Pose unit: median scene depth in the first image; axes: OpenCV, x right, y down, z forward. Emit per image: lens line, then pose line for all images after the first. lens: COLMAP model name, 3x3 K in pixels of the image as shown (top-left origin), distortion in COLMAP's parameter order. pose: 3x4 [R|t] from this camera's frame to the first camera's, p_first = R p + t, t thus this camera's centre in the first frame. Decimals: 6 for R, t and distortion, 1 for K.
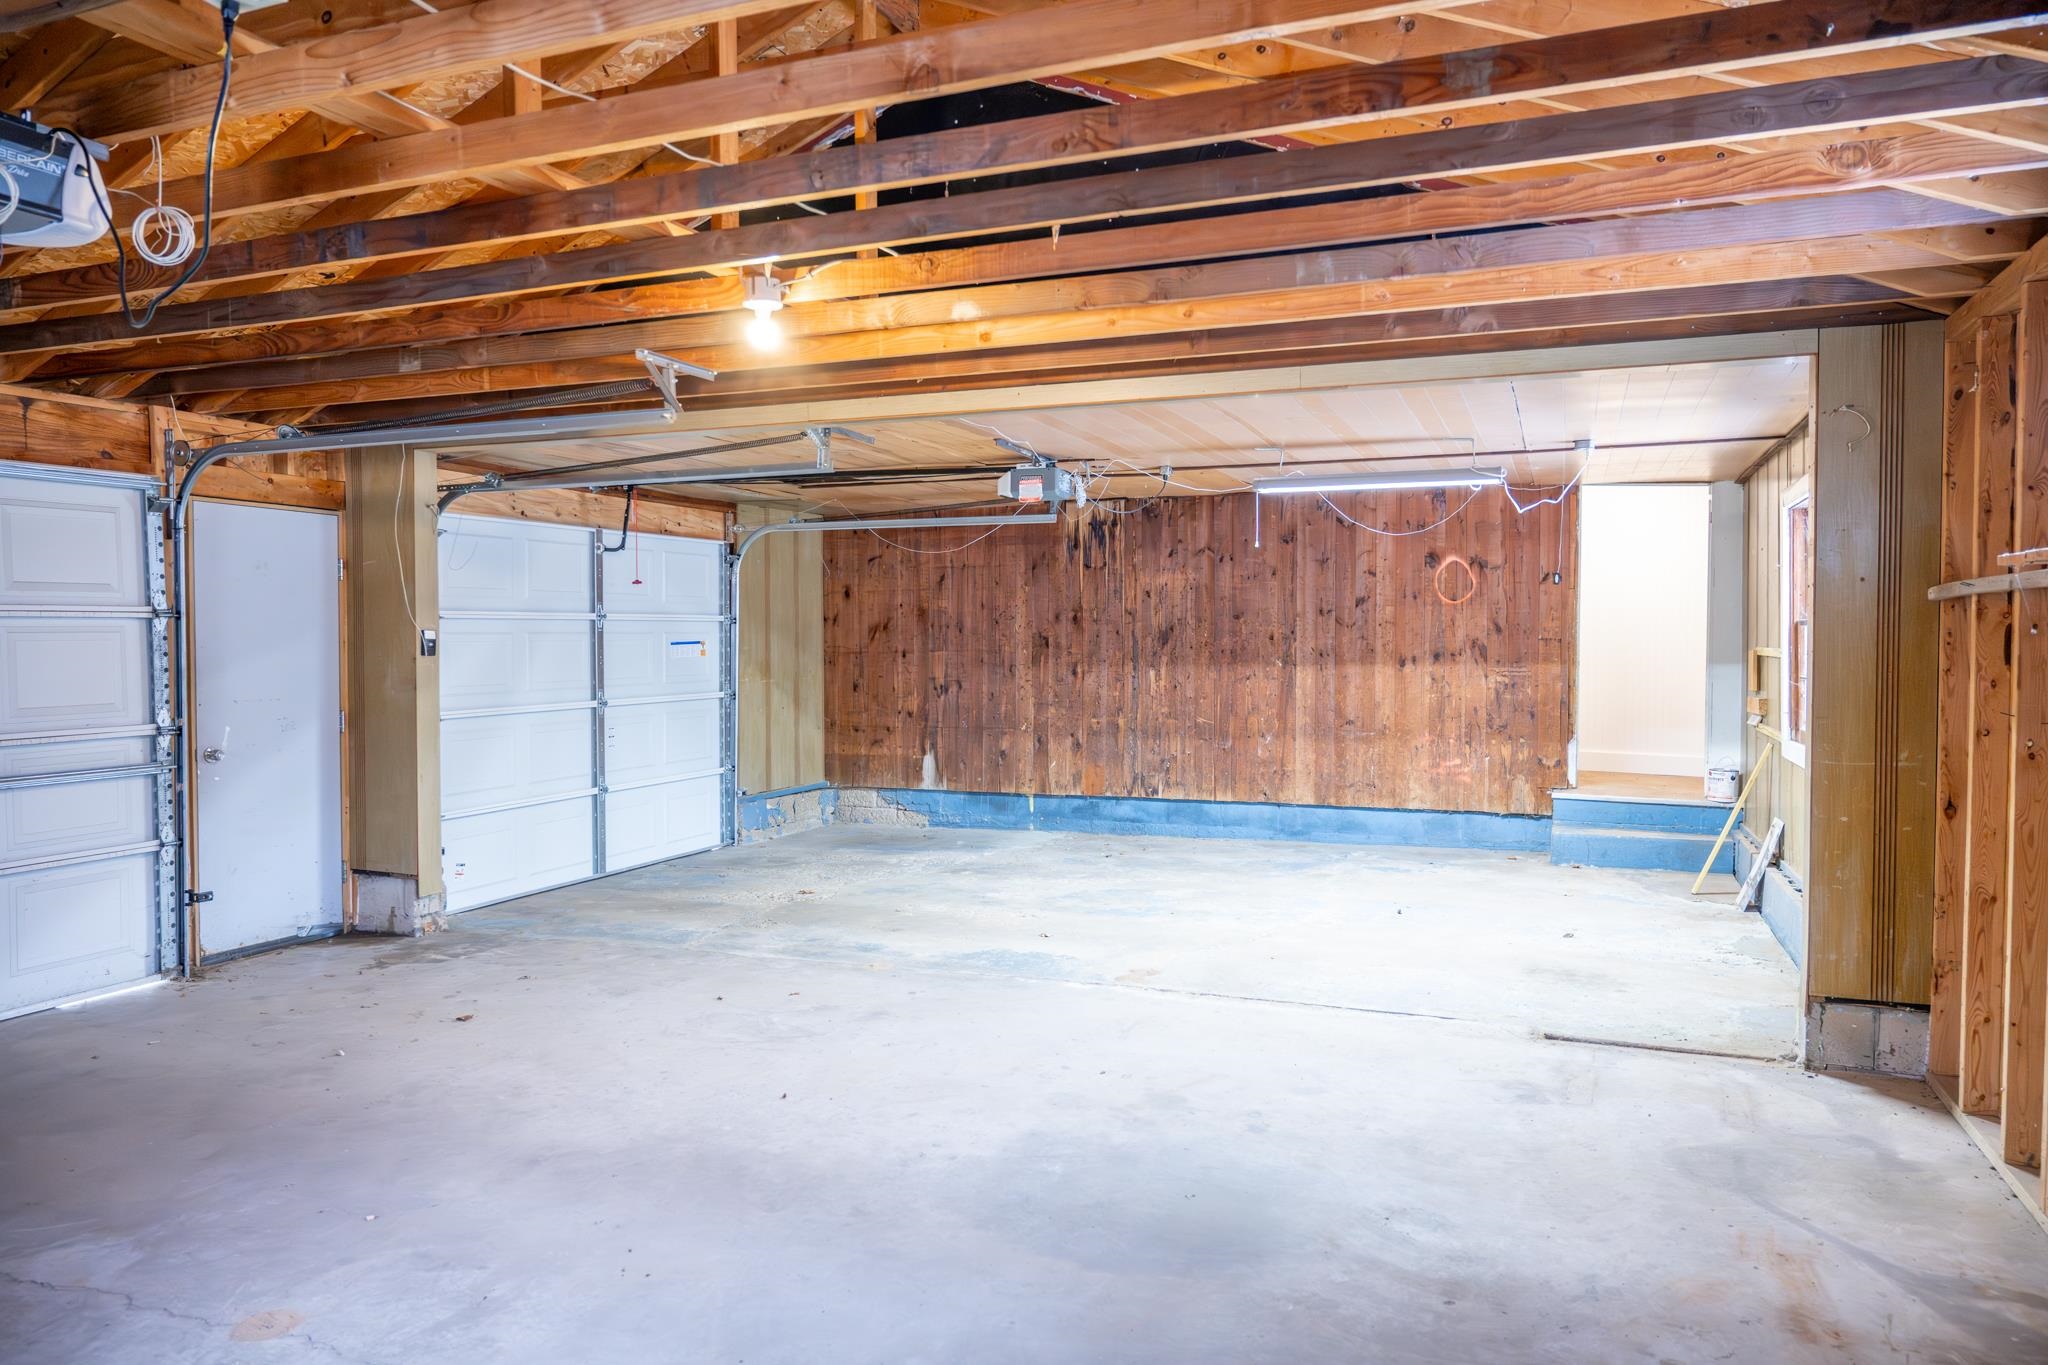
lens RADIAL K [[1317.0, 0, 1022.2], [0, 1317.0, 673.1], [0, 0, 1]] dist [-0.006021, -0.001020]
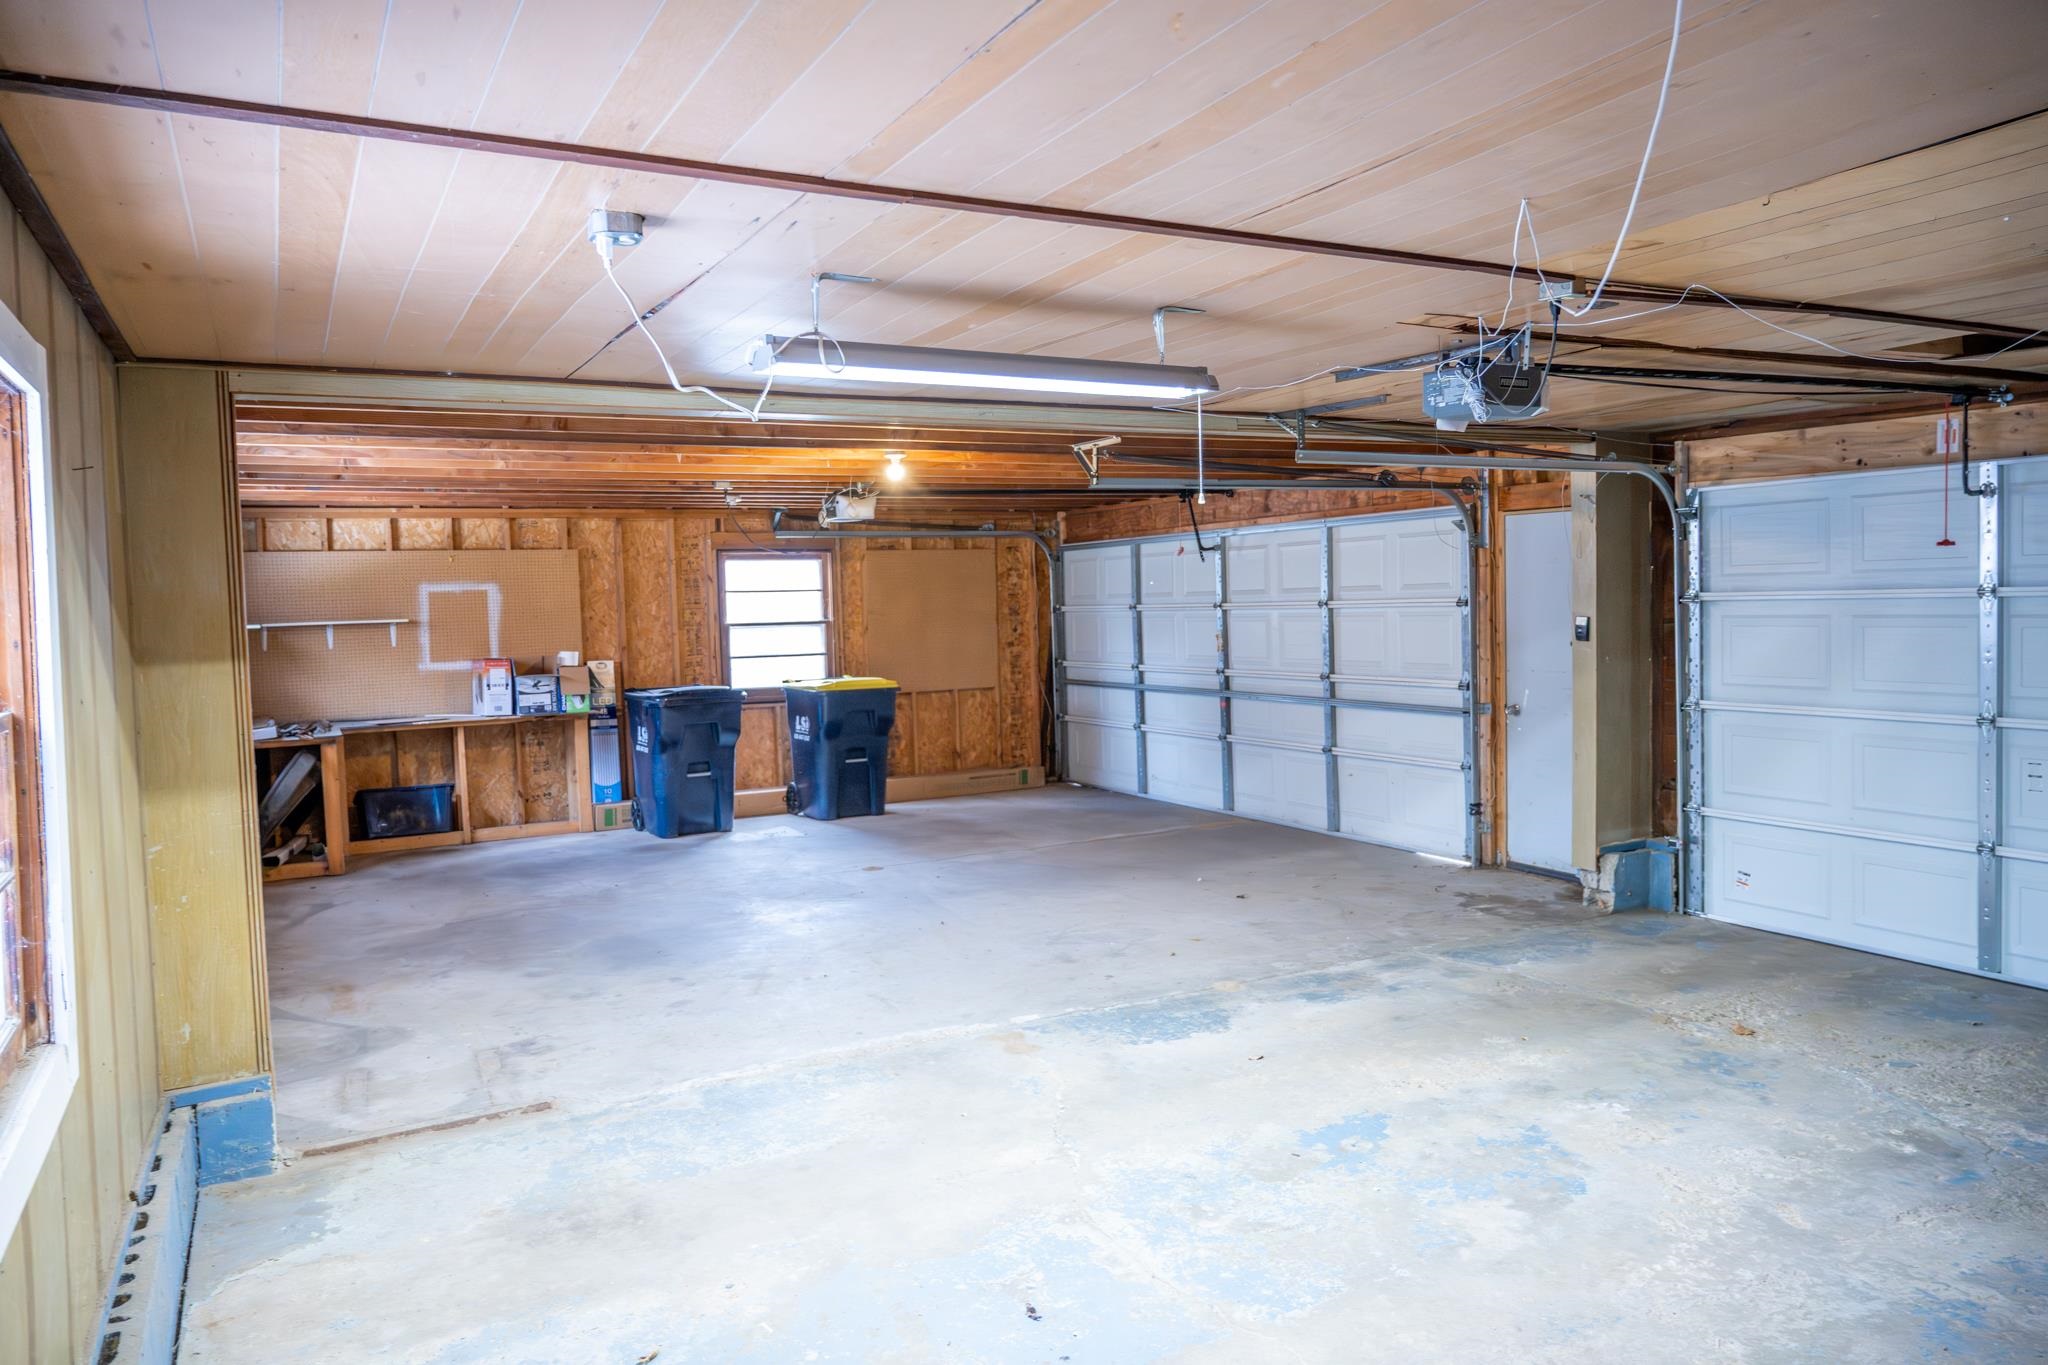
lens RADIAL K [[1368.0, 0, 1060.4], [0, 1368.0, 684.2], [0, 0, 1]] dist [-0.010186, 0.004841]
pose [[-0.606108, 0.075004, -0.791838, 1.027374], [0.007244, 0.996023, 0.088799, -0.121188], [0.795350, 0.048086, -0.604241, 2.069898]]
